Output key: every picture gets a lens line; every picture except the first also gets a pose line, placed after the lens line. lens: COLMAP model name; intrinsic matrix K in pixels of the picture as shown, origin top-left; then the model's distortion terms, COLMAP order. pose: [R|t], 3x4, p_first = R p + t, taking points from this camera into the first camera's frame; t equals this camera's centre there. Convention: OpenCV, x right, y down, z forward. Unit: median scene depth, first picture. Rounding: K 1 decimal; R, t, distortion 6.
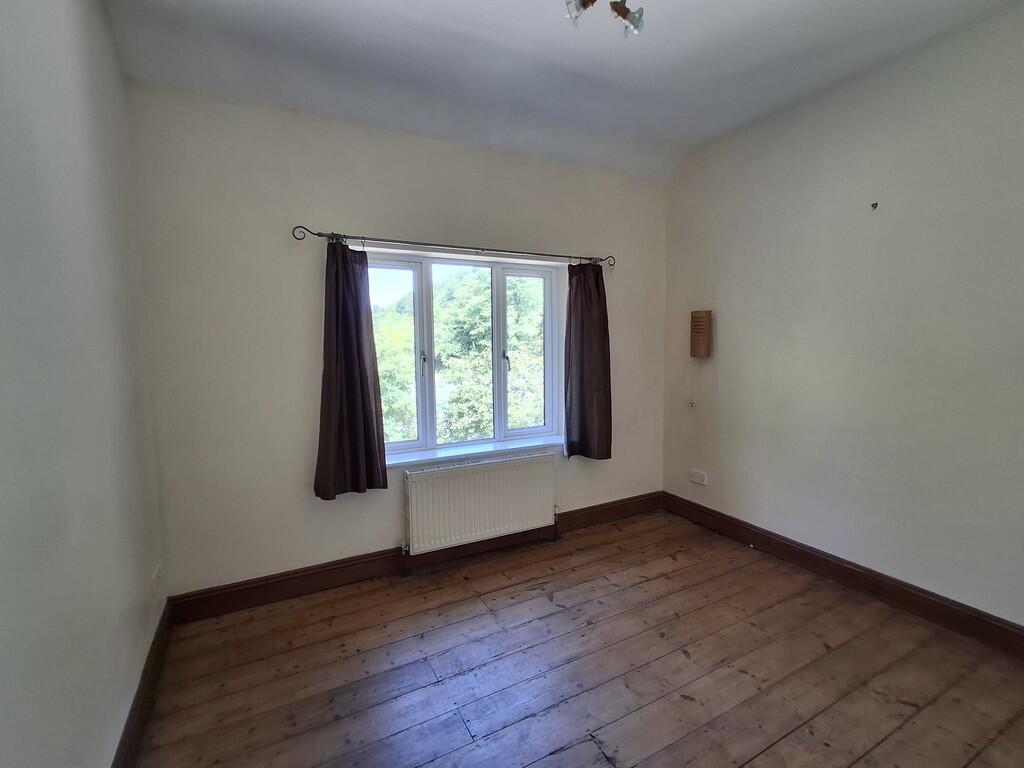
lens RADIAL K [[463.2, 0, 512.0], [0, 463.2, 384.0], [0, 0, 1]] dist [0.000042, 0.000017]
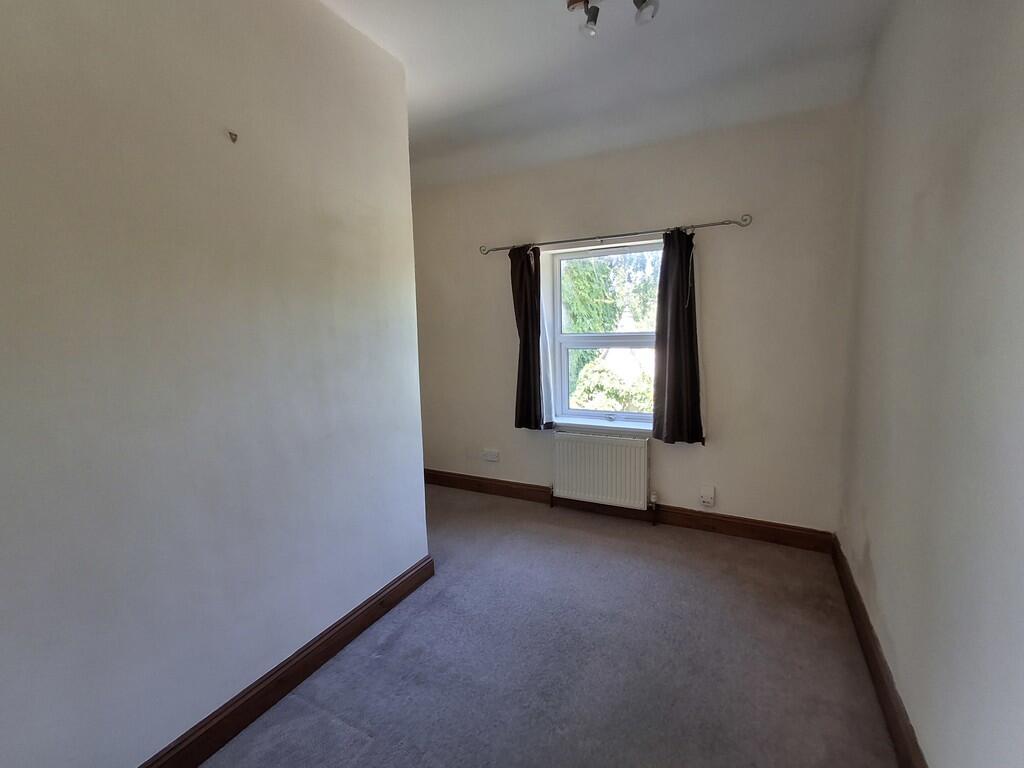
lens RADIAL K [[463.2, 0, 512.0], [0, 463.2, 384.0], [0, 0, 1]] dist [0.000042, 0.000017]
pose [[0.558358, 0.126462, -0.819905, 0.712421], [-0.069648, 0.991970, 0.105571, -0.051590], [0.826671, -0.001842, 0.562682, 0.201509]]
